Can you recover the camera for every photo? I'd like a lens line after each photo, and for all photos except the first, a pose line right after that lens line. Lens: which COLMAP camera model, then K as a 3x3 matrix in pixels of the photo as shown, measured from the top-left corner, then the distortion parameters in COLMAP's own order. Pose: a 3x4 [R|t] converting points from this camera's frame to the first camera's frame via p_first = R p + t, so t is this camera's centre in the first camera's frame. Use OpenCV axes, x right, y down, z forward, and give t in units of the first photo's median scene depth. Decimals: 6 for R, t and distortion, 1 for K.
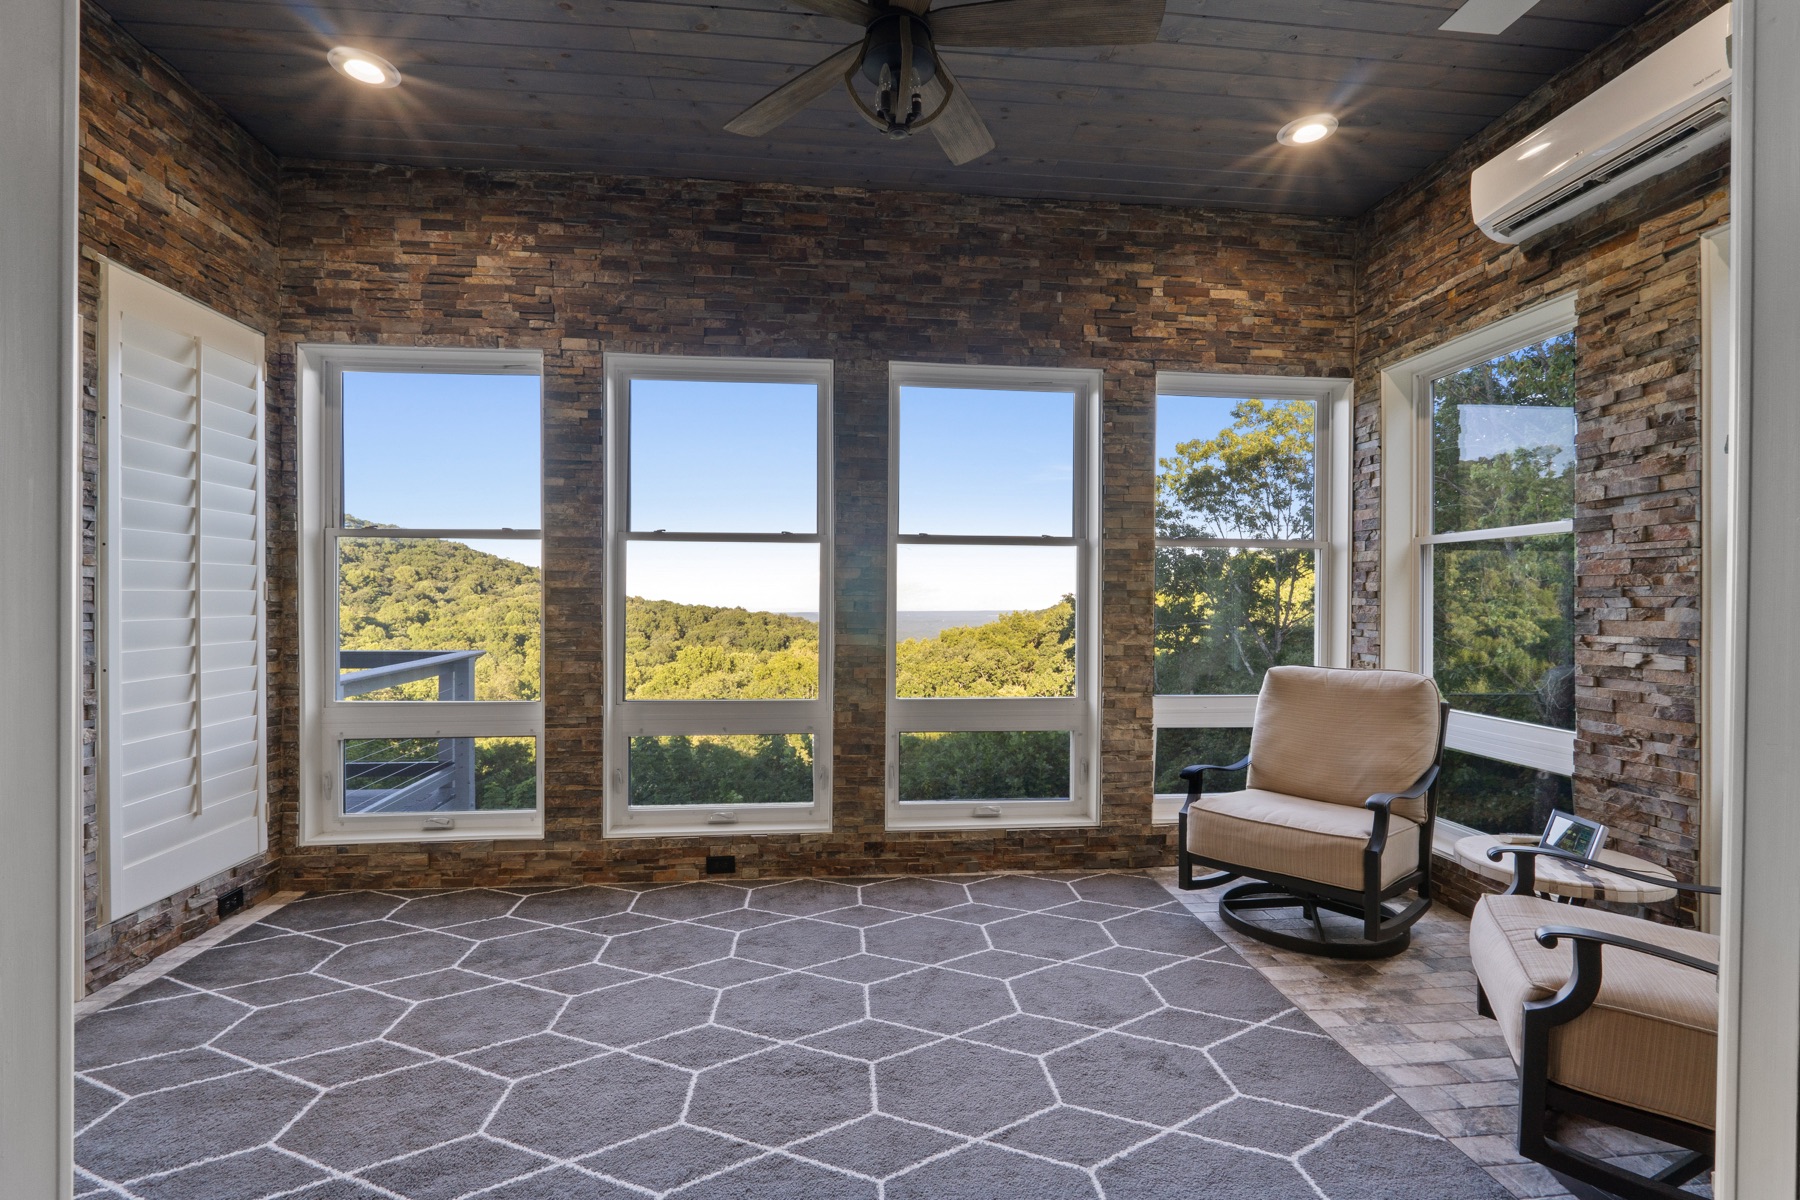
lens RADIAL K [[828.5, 0, 904.3], [0, 828.5, 597.9], [0, 0, 1]] dist [-0.006896, 0.000284]
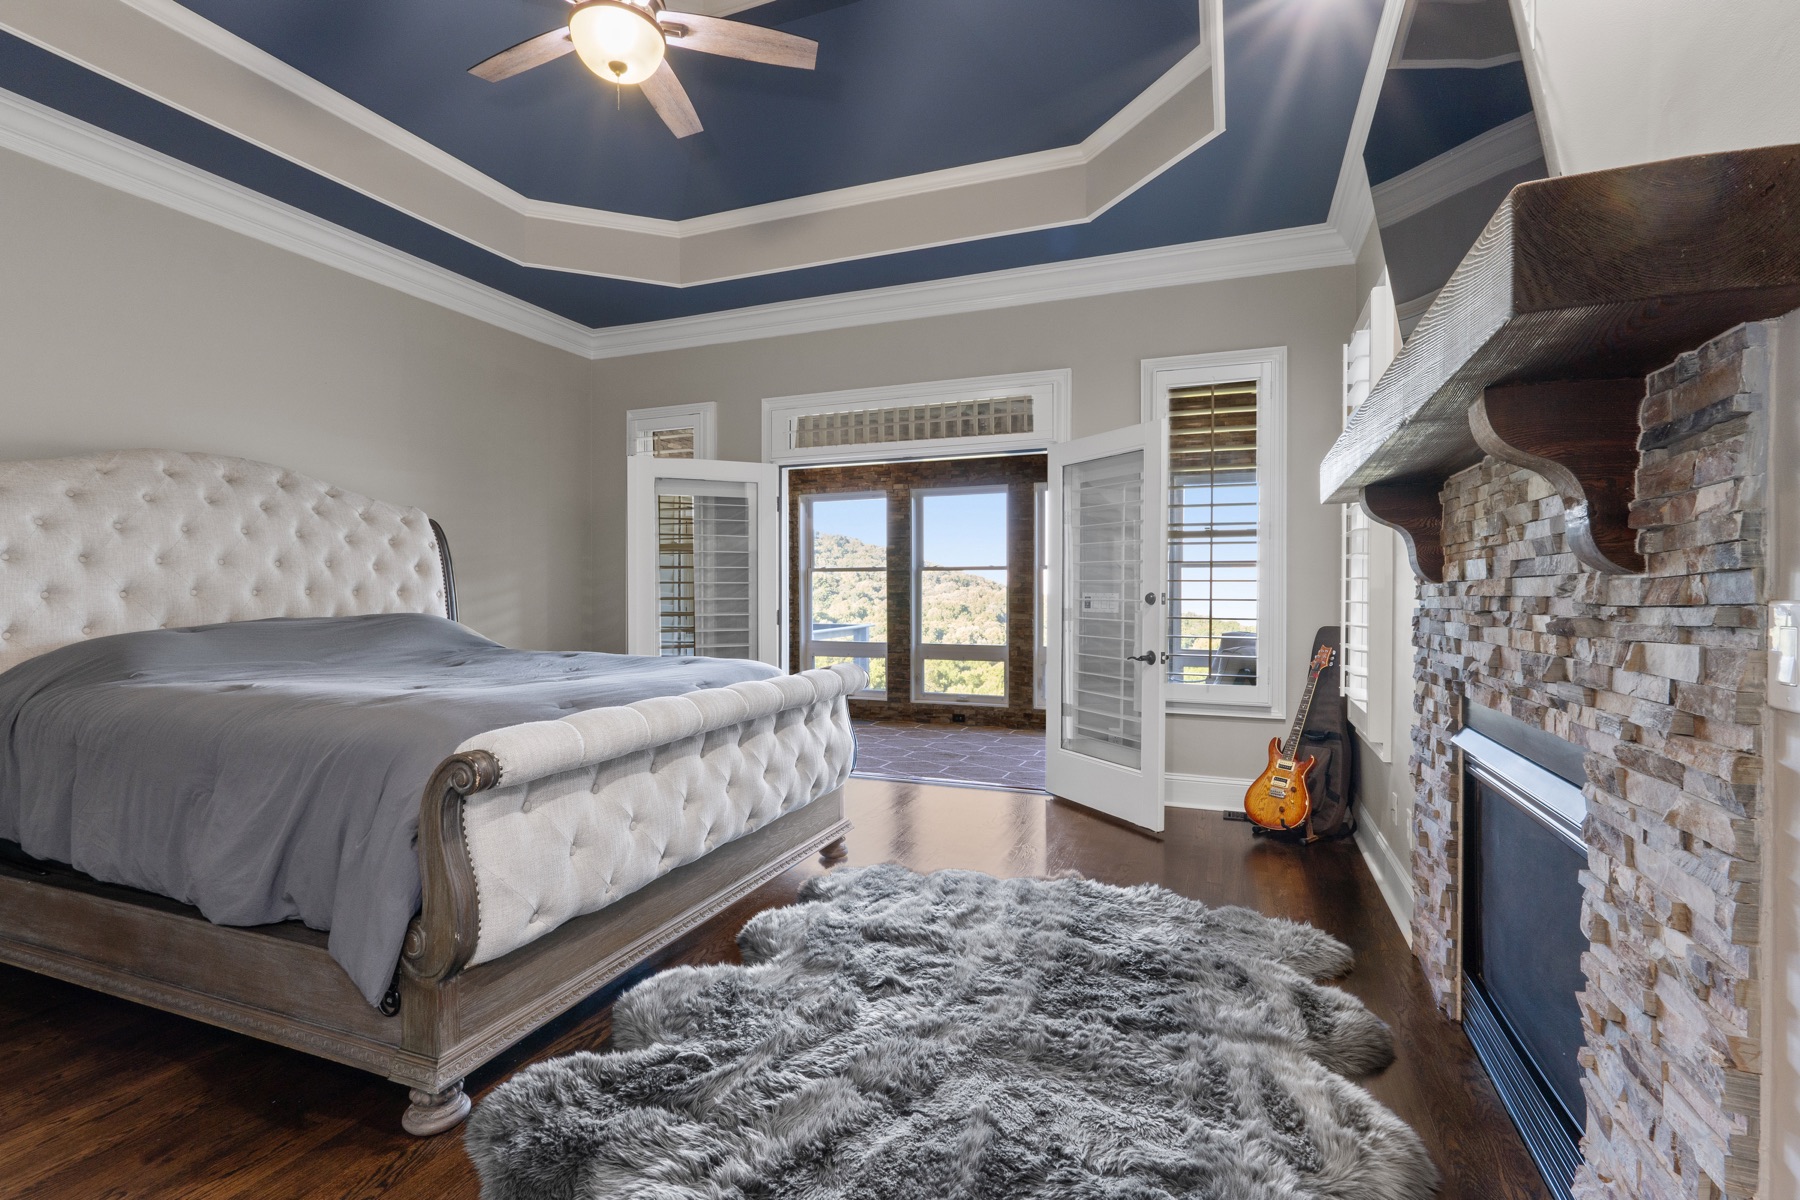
lens RADIAL K [[828.5, 0, 904.3], [0, 828.5, 597.9], [0, 0, 1]] dist [-0.006896, 0.000284]
pose [[0.888724, -0.000959, -0.458442, 0.667050], [0.002246, 0.999995, 0.002262, -0.002408], [0.458438, -0.003040, 0.888721, -1.034448]]
